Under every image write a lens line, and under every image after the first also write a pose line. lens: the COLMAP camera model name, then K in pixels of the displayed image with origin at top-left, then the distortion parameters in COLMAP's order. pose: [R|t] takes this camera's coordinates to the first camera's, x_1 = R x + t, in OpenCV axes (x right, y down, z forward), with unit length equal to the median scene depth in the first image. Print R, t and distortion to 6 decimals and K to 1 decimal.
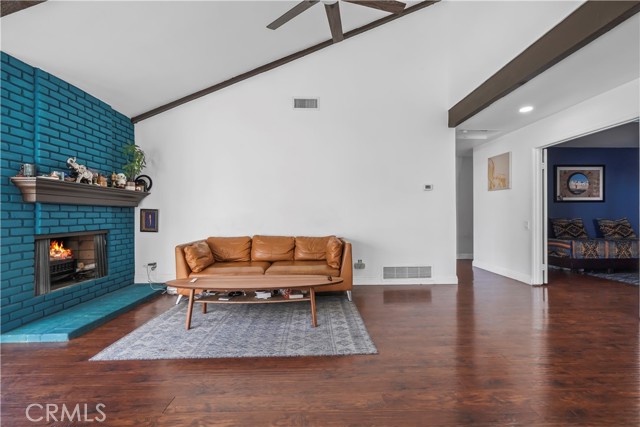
lens RADIAL K [[292.4, 0, 320.4], [0, 292.4, 214.1], [0, 0, 1]] dist [-0.006585, 0.001000]
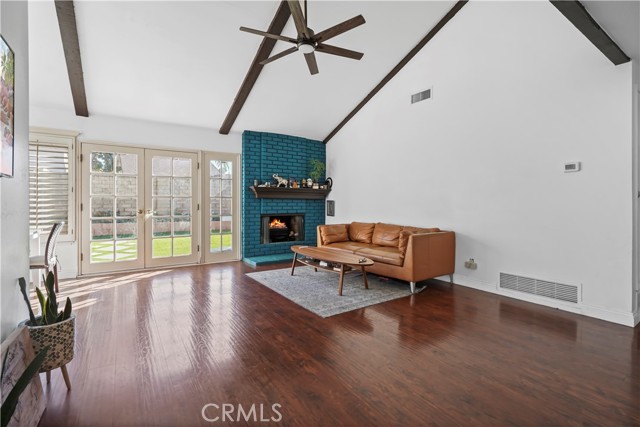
lens RADIAL K [[292.4, 0, 315.6], [0, 292.4, 201.4], [0, 0, 1]] dist [-0.006585, 0.001000]
pose [[0.535009, 0.000683, -0.844846, 0.741432], [-0.003193, 0.999994, -0.001214, -0.012850], [0.844840, 0.003347, 0.535009, 0.177753]]
